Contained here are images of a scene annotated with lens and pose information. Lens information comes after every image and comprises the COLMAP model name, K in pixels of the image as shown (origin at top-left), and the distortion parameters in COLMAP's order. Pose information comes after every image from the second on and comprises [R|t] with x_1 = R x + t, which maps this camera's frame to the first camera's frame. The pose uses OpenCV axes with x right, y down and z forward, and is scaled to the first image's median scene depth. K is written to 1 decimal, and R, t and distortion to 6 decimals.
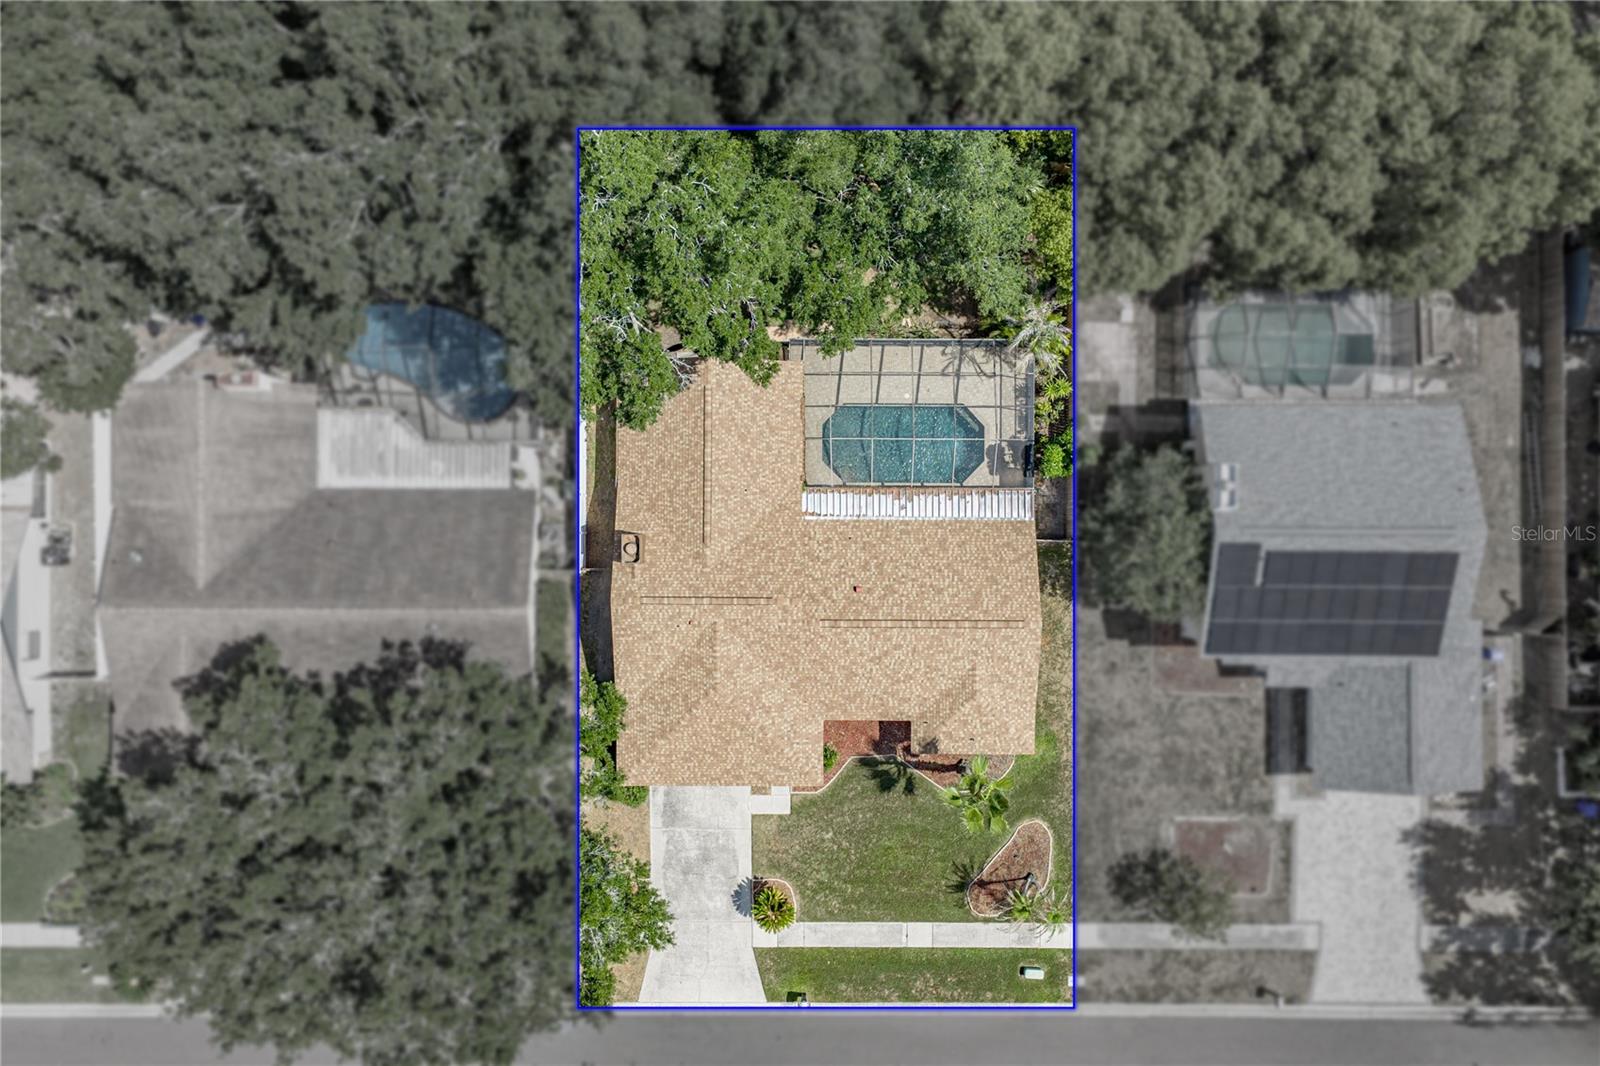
lens RADIAL K [[1325.2, 0, 800.0], [0, 1325.2, 533.0], [0, 0, 1]] dist [0.051612, -0.052492]
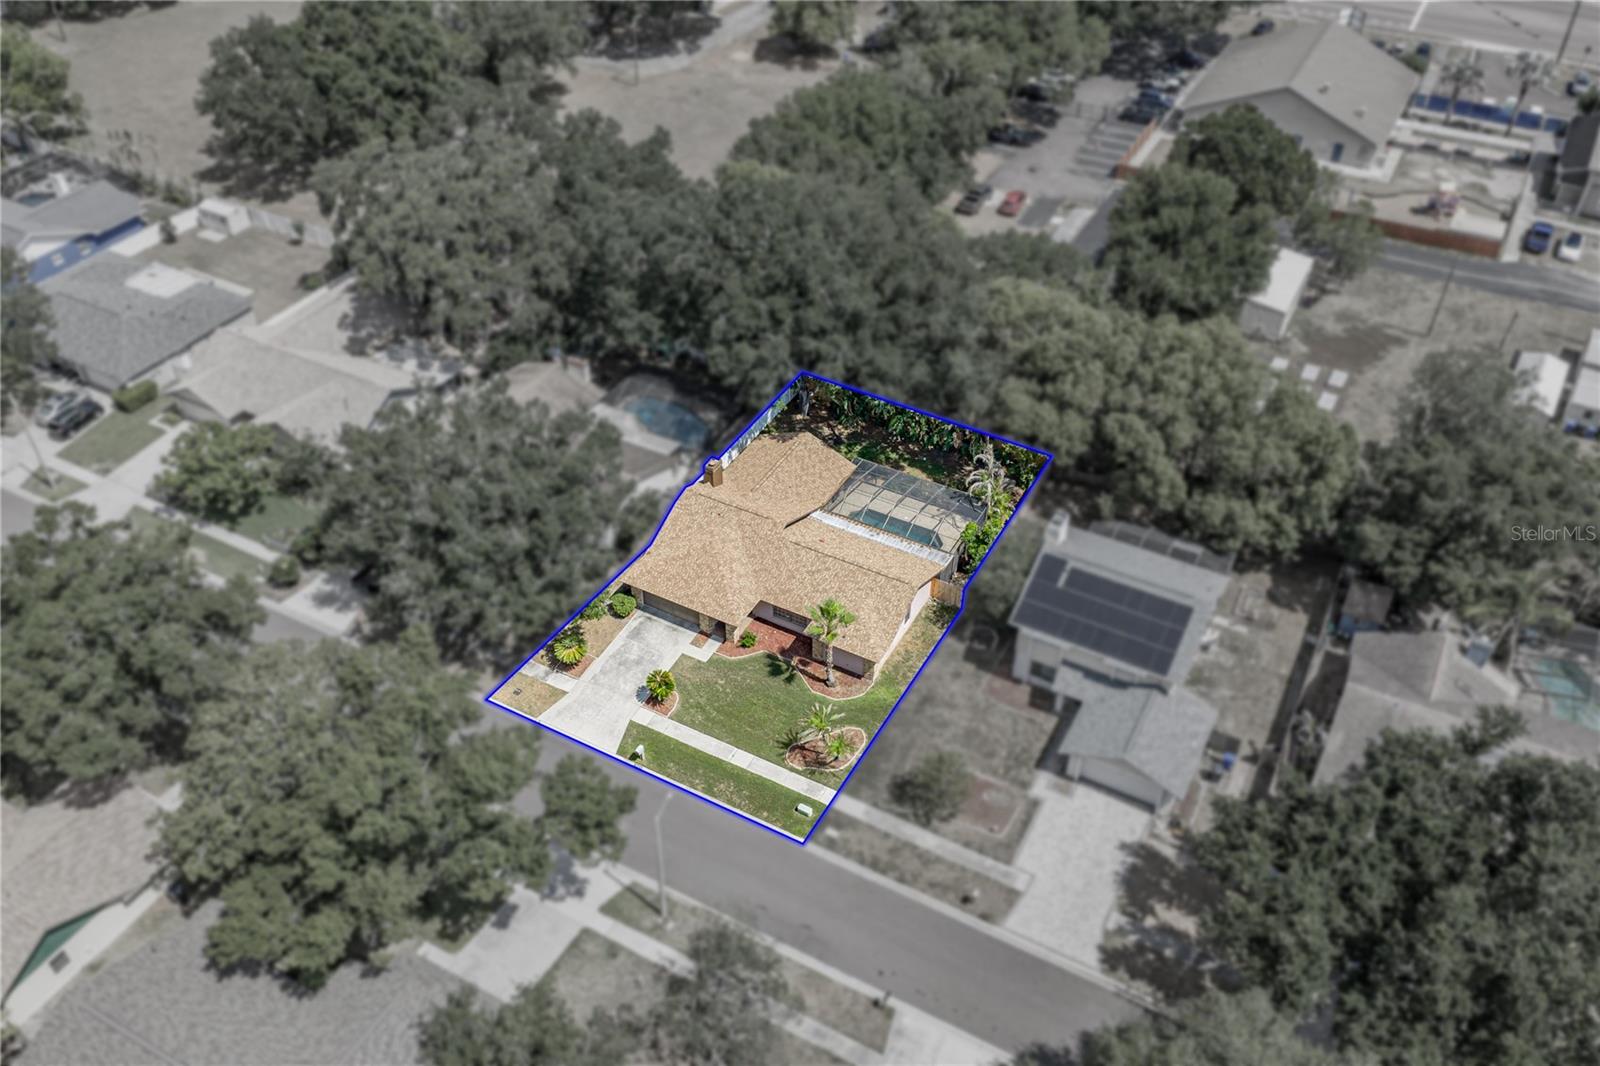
lens RADIAL K [[1325.2, 0, 800.0], [0, 1325.2, 533.0], [0, 0, 1]] dist [0.051612, -0.052492]
pose [[0.879263, 0.315499, -0.356872, 0.536030], [-0.476262, 0.569020, -0.670366, 1.023470], [-0.008433, 0.759392, 0.650578, -0.015791]]
